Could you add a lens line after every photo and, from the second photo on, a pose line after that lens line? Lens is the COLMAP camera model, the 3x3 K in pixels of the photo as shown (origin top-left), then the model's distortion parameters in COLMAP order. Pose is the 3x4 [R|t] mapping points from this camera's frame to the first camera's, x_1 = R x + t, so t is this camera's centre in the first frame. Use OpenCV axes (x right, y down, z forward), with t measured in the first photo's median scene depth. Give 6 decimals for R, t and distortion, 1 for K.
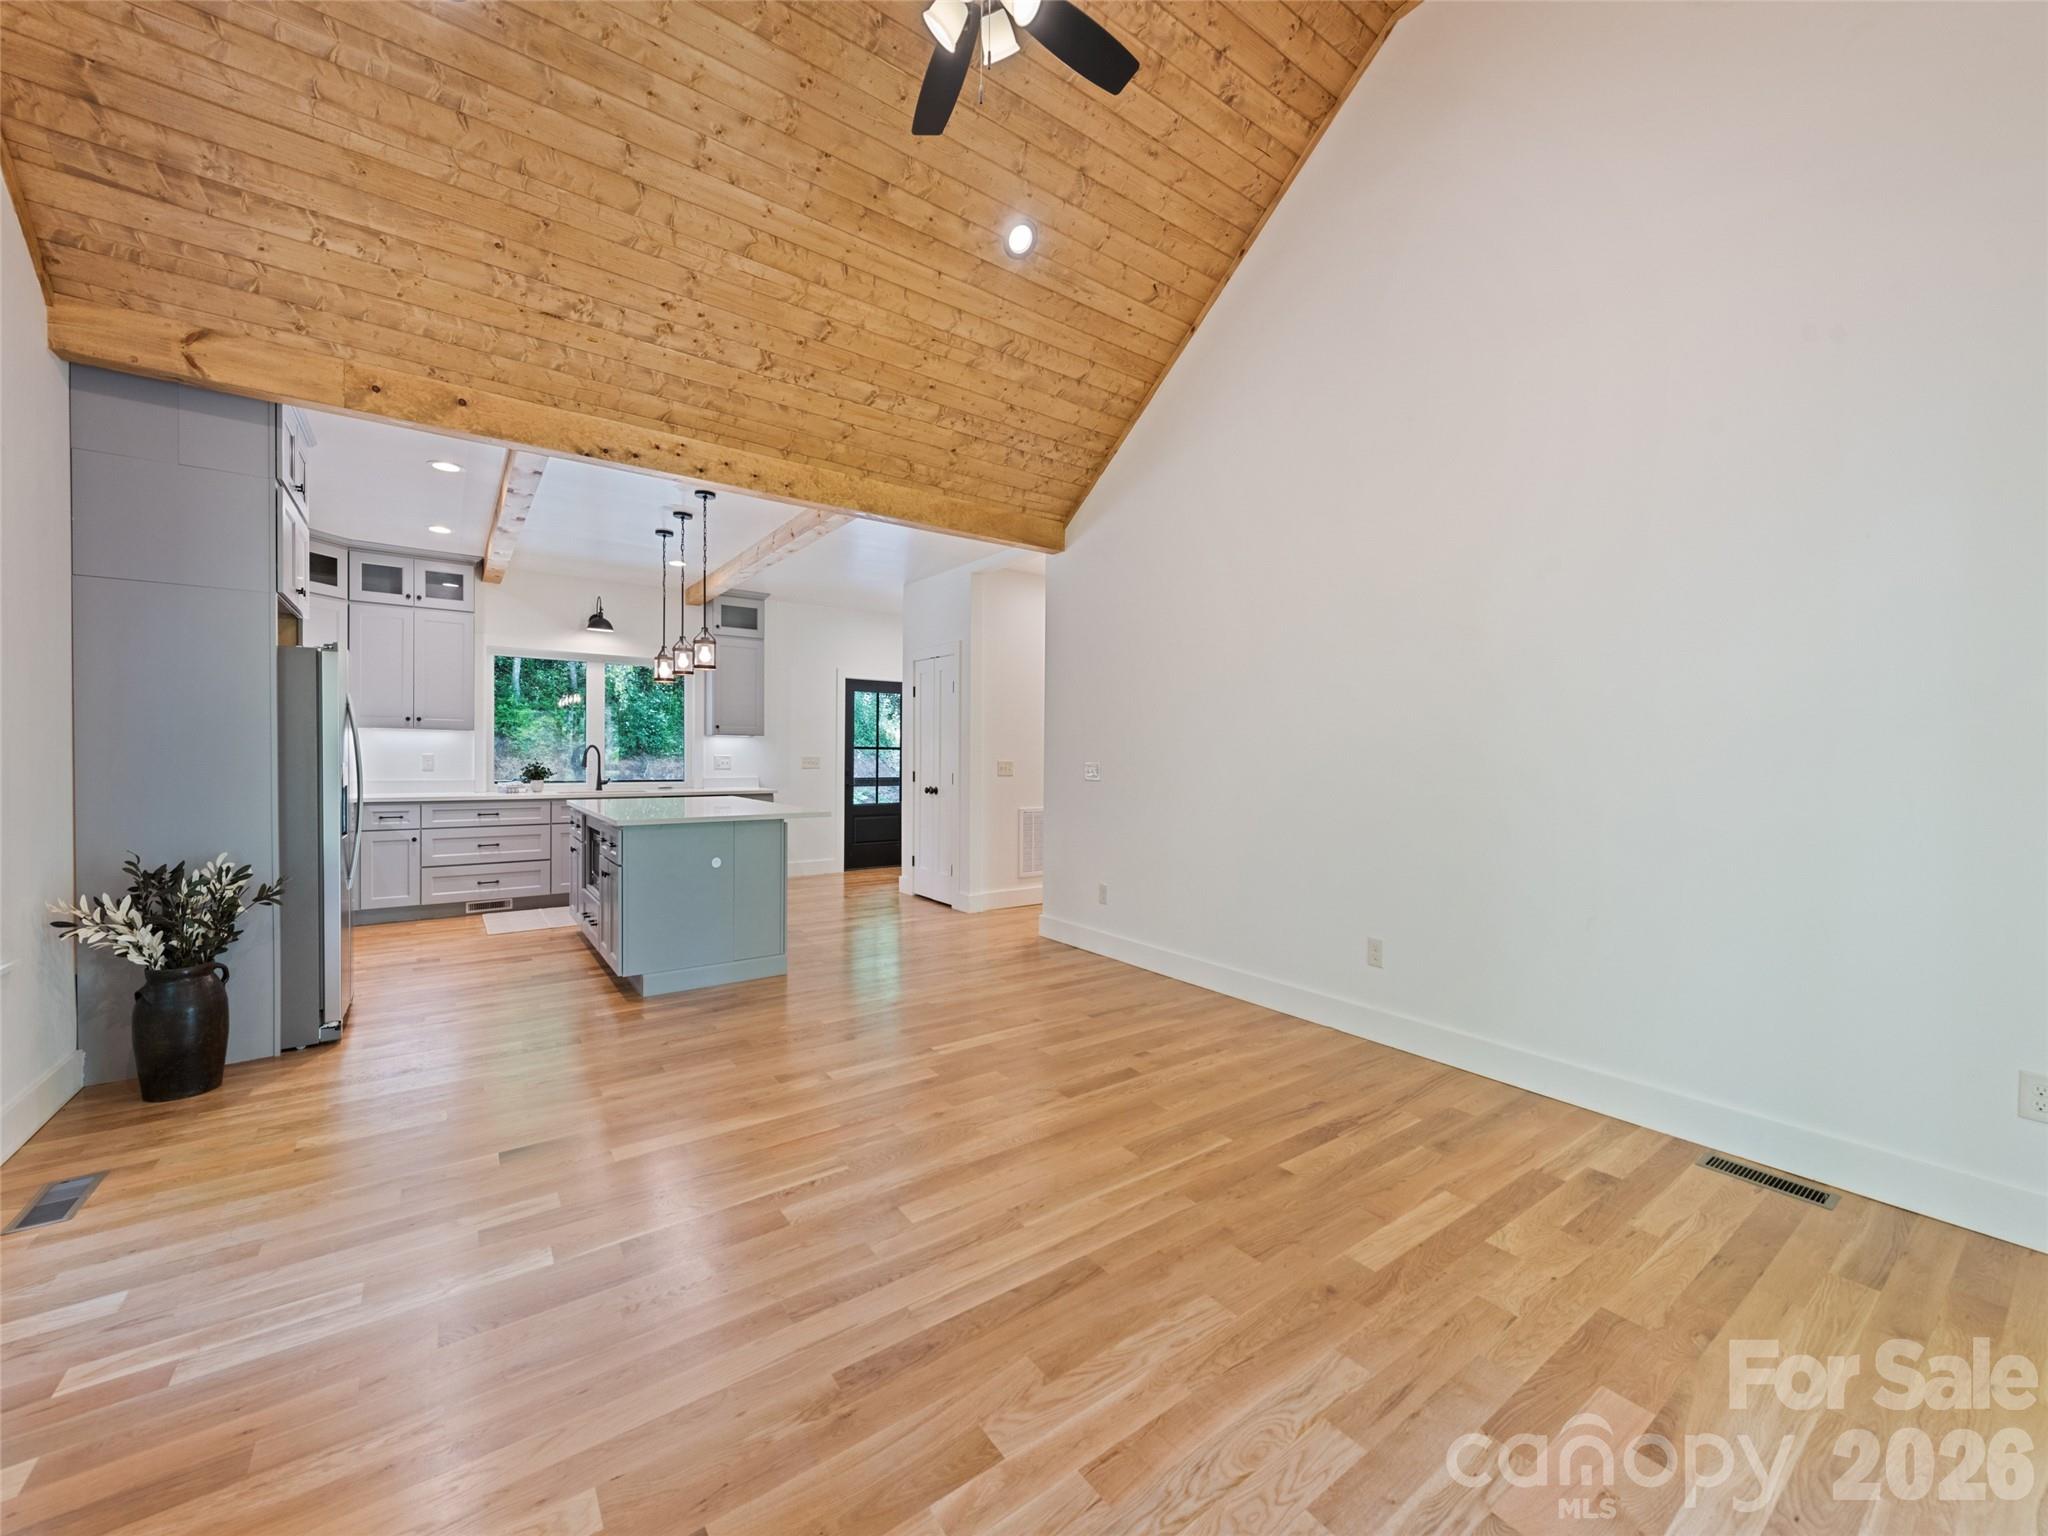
lens RADIAL K [[811.3, 0, 1026.6], [0, 811.3, 765.4], [0, 0, 1]] dist [0.017285, -0.003166]
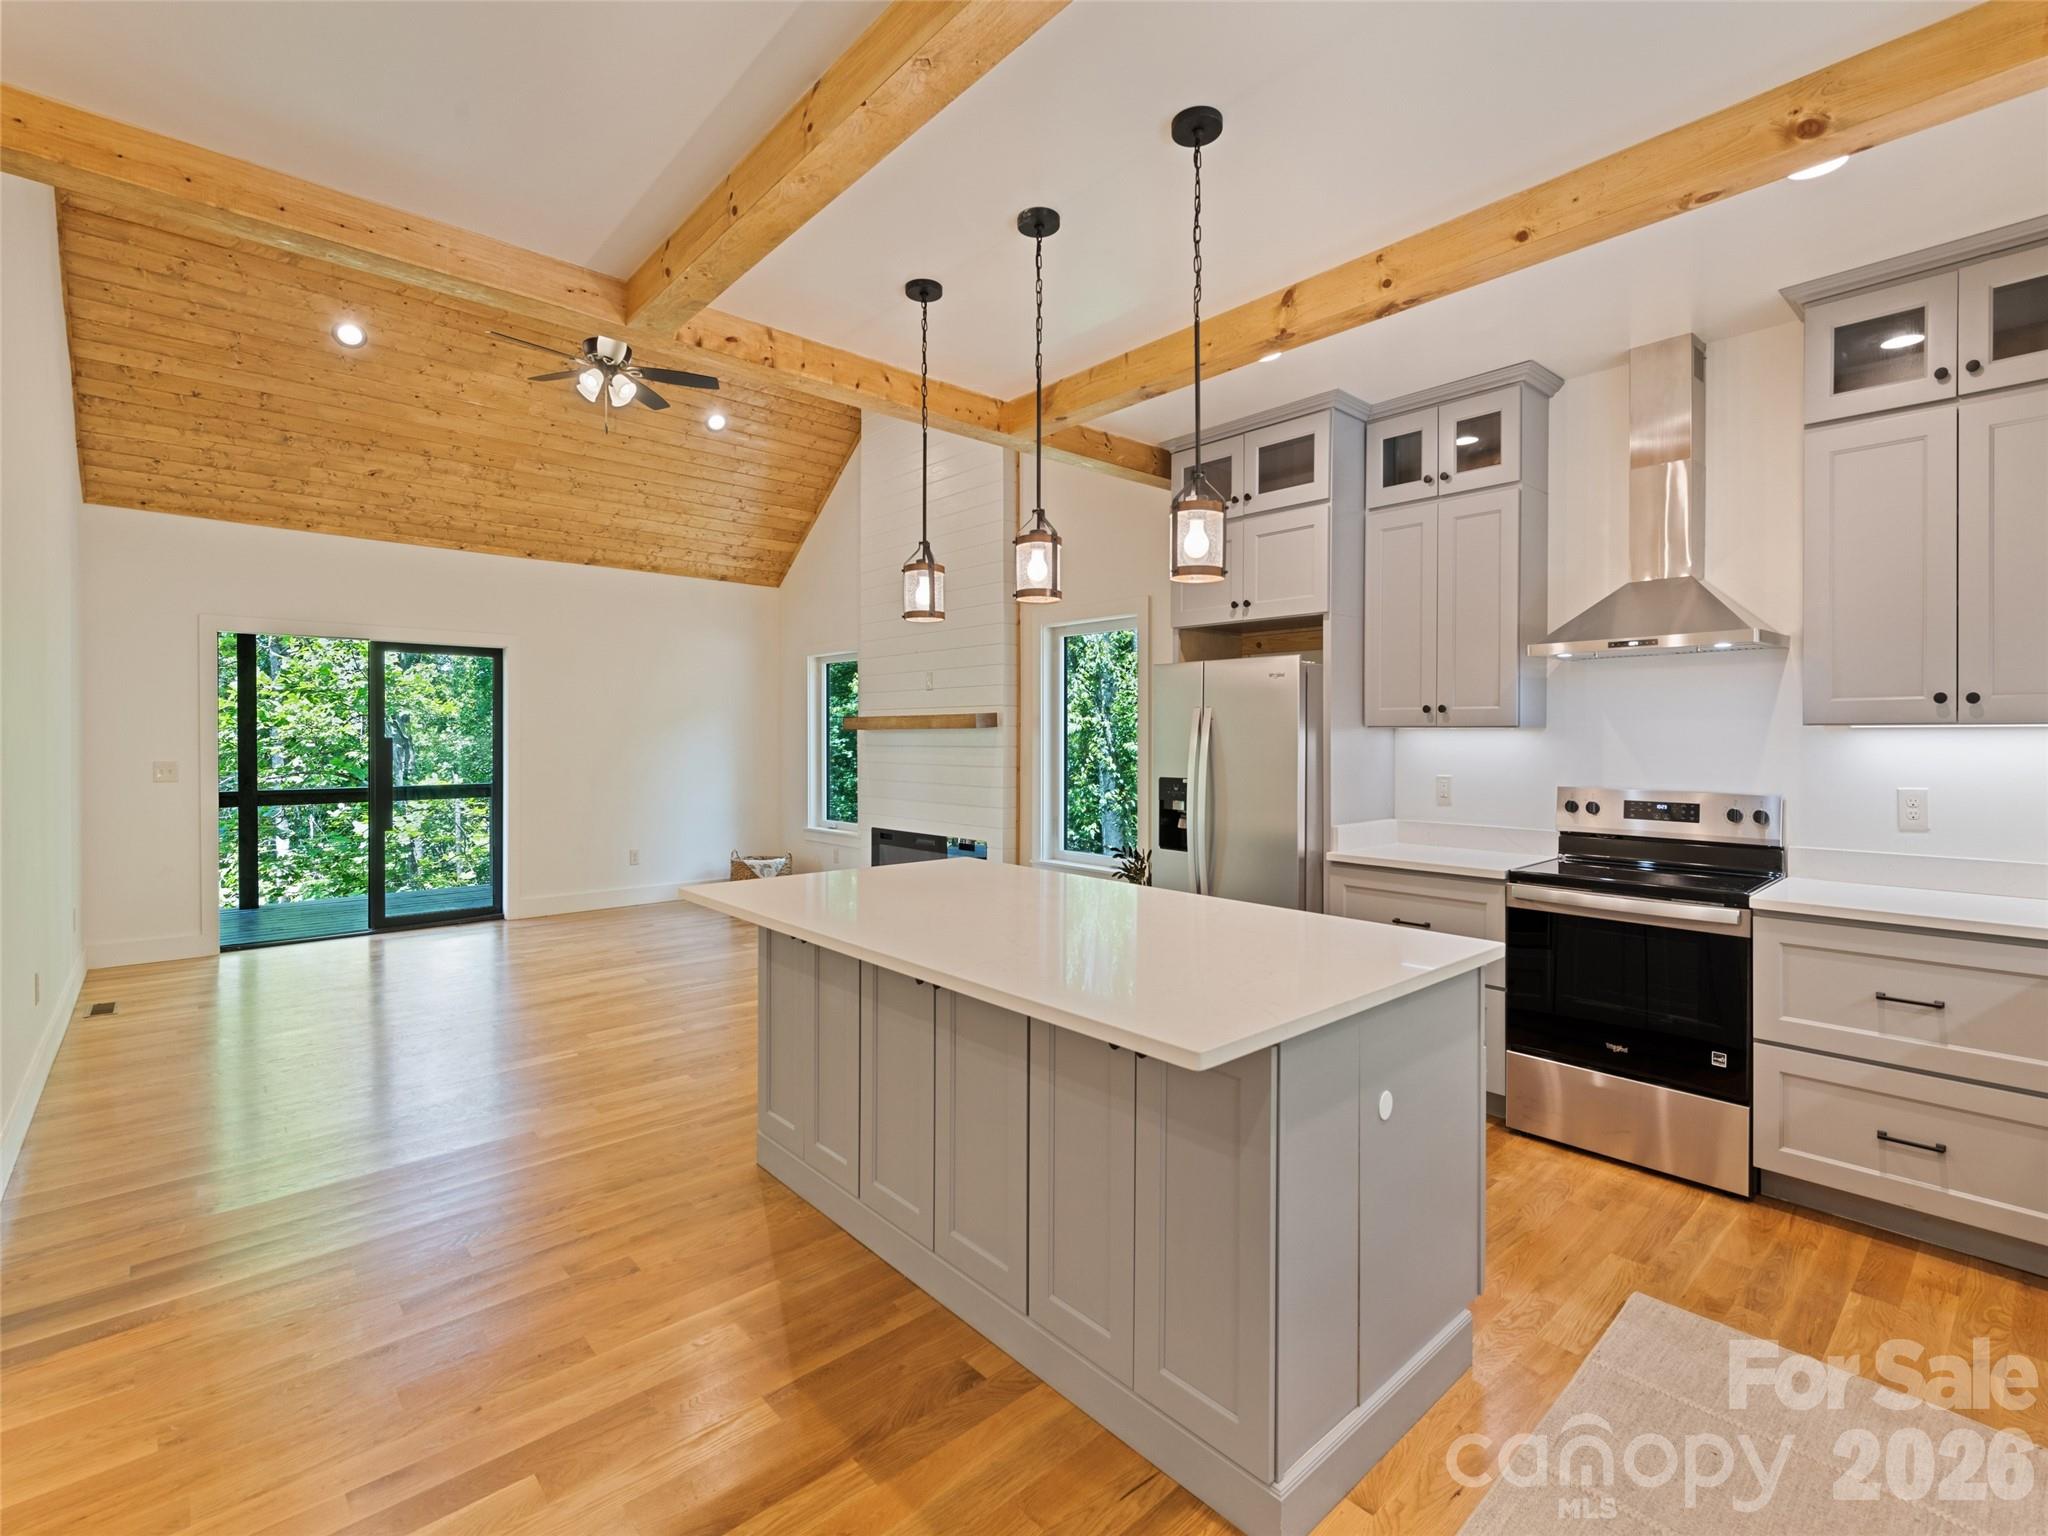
lens RADIAL K [[933.1, 0, 1019.6], [0, 933.1, 745.8], [0, 0, 1]] dist [0.010342, -0.002416]
pose [[-0.994732, -0.010954, -0.101922, -0.411678], [-0.013308, 0.999659, 0.022447, -0.052430], [0.101641, 0.023685, -0.994539, 1.680195]]
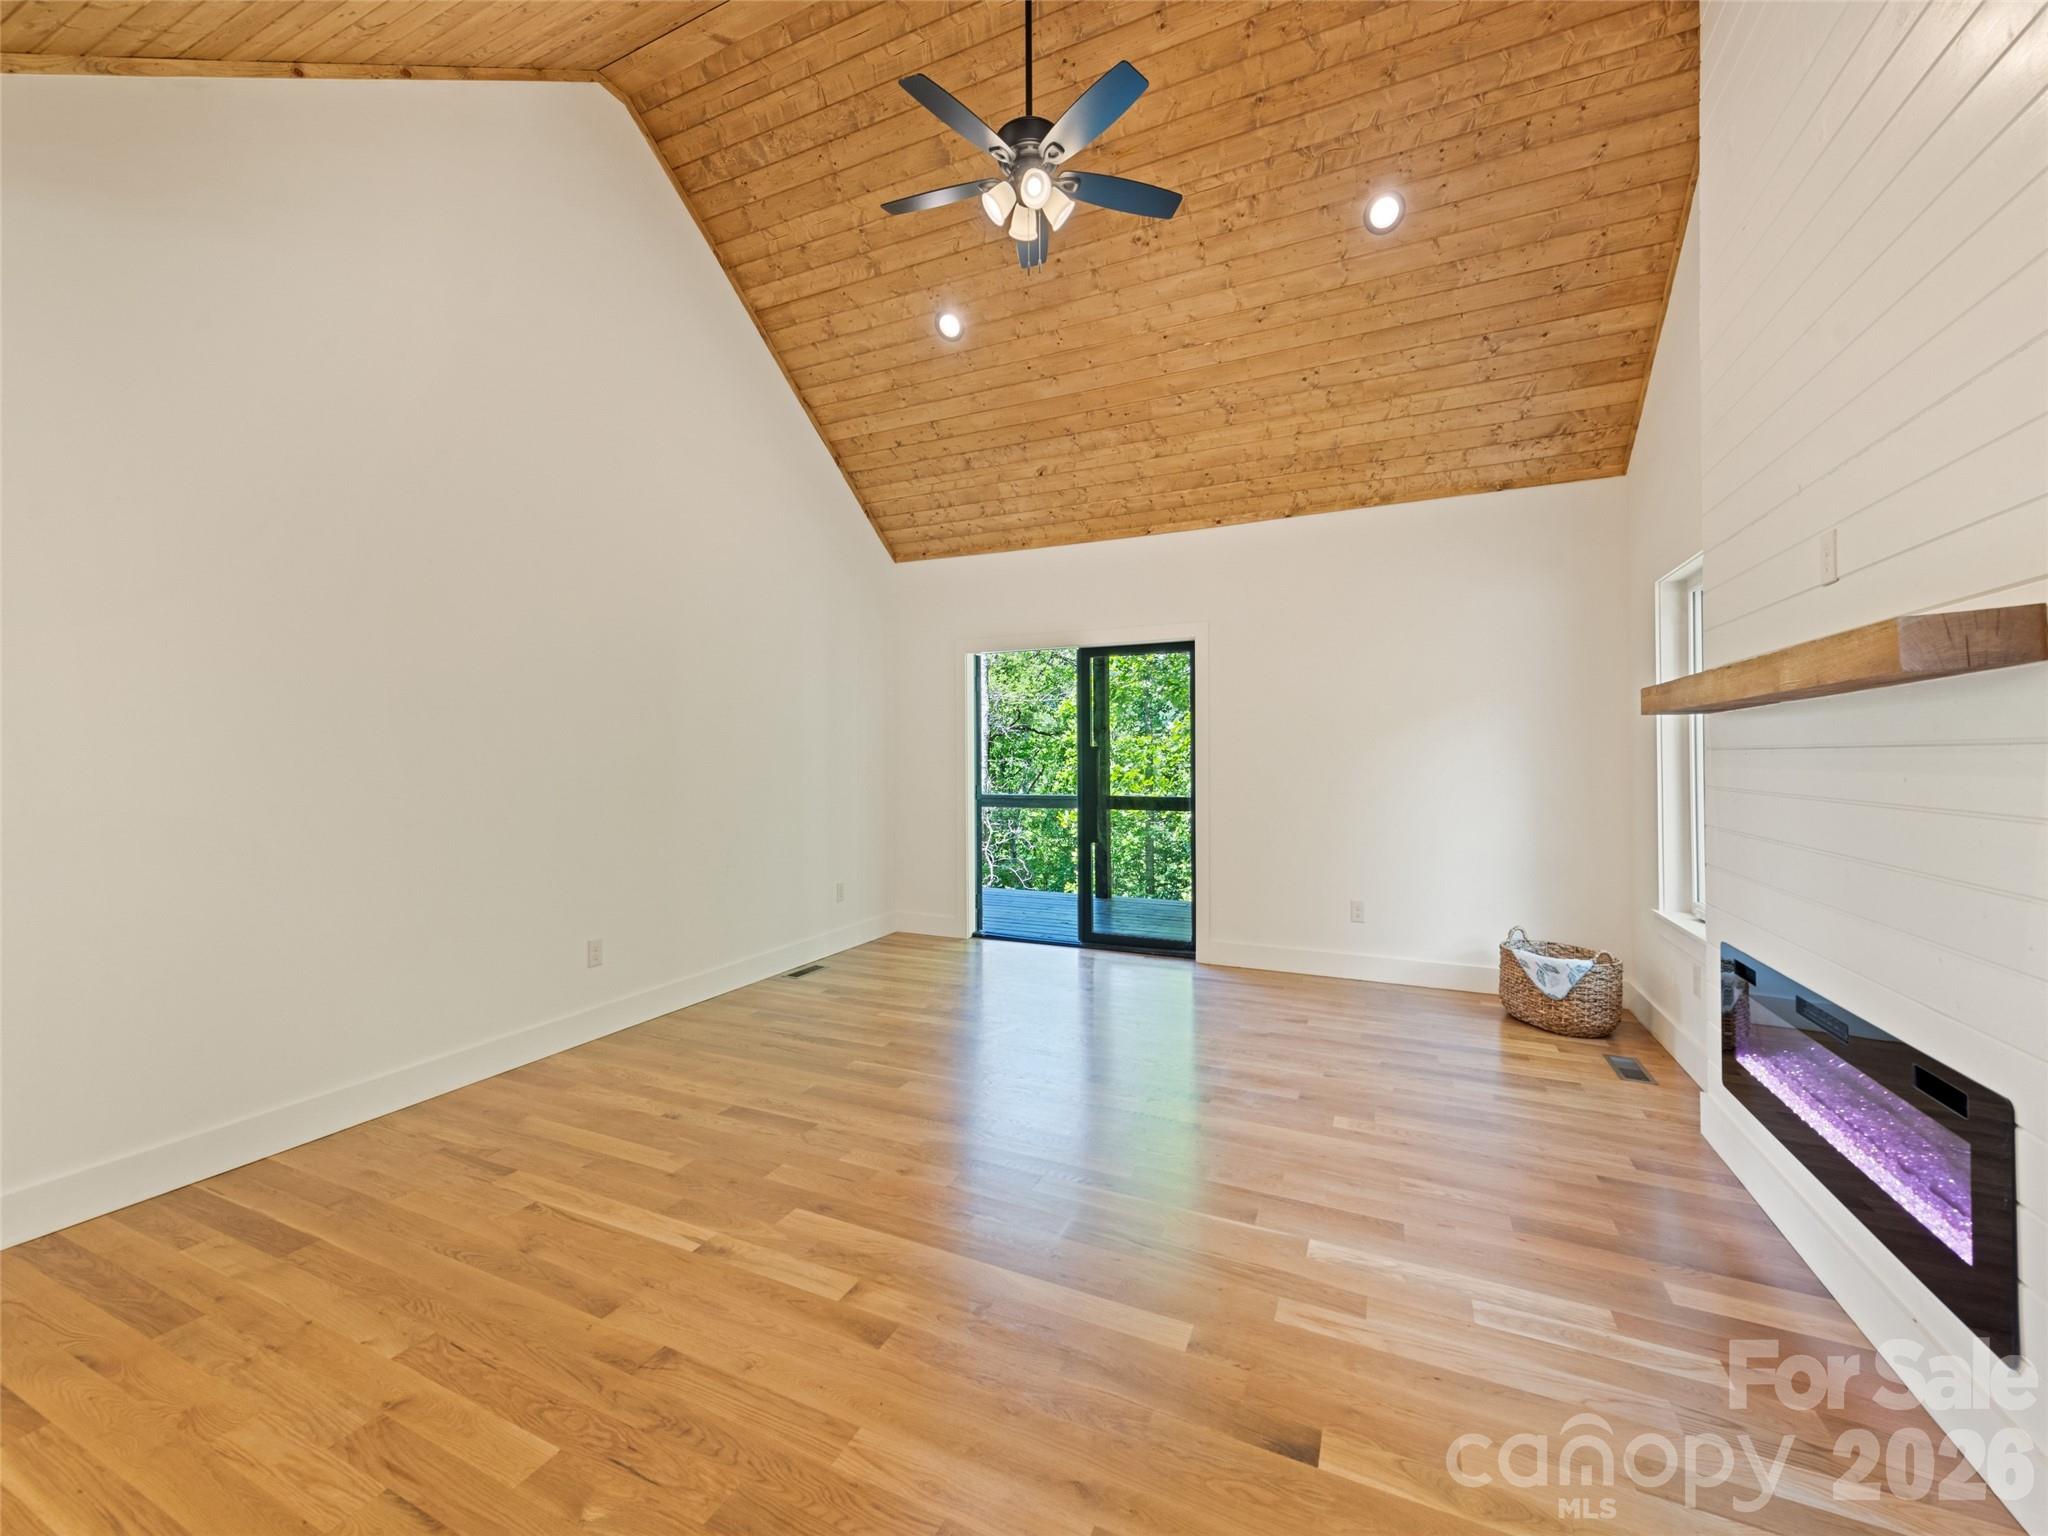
lens RADIAL K [[811.3, 0, 1021.4], [0, 811.3, 752.8], [0, 0, 1]] dist [0.017285, -0.003166]
pose [[-0.493552, -0.002192, 0.869714, -0.590488], [0.012293, 0.999879, 0.009497, -0.022640], [-0.869630, 0.015379, -0.493465, 0.825159]]
